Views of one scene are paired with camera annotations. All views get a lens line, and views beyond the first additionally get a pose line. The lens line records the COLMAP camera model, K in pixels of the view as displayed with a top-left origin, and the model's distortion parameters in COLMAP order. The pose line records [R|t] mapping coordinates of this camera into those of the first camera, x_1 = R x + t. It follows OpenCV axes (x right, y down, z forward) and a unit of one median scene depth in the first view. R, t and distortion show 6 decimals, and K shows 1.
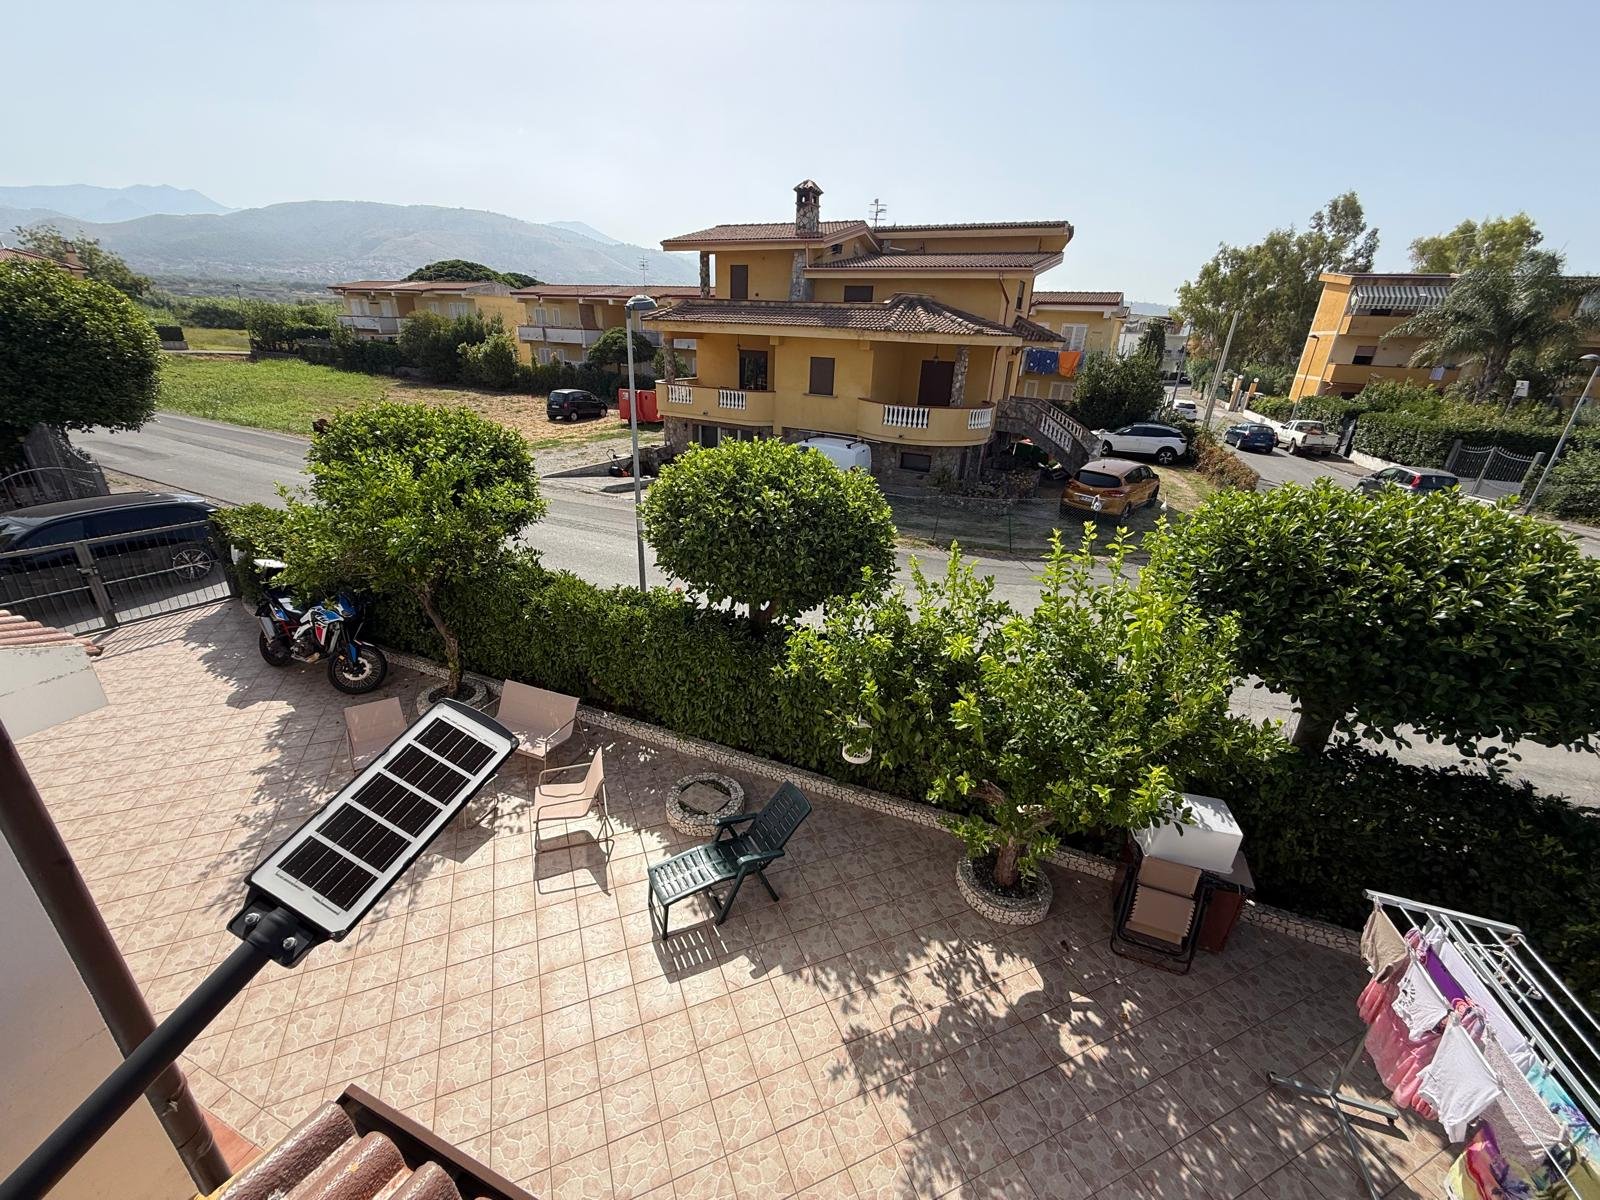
lens RADIAL K [[630.9, 0, 799.4], [0, 630.9, 598.2], [0, 0, 1]] dist [-0.004546, 0.001165]
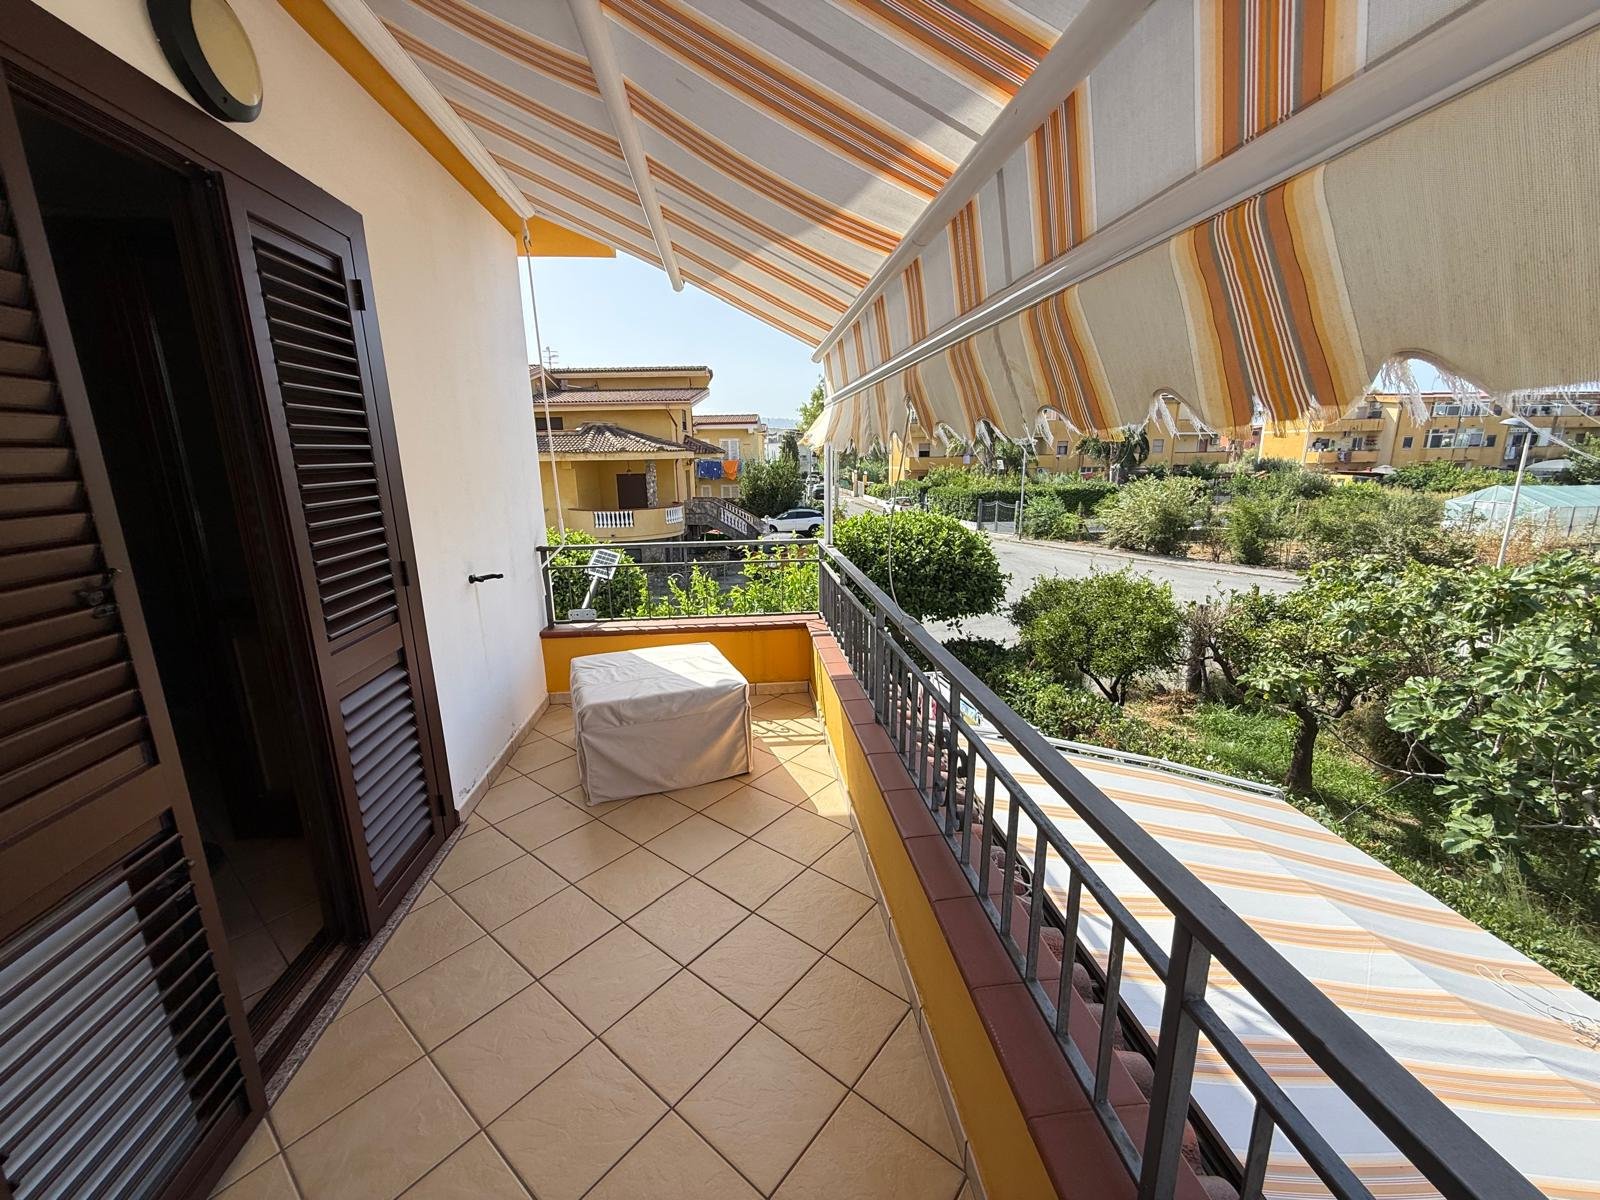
lens RADIAL K [[630.9, 0, 801.4], [0, 630.9, 603.4], [0, 0, 1]] dist [-0.004546, 0.001165]
pose [[0.879746, -0.160949, 0.447374, -0.065026], [0.230609, 0.967312, -0.105481, 0.061206], [-0.415773, 0.195965, 0.888105, -0.145825]]
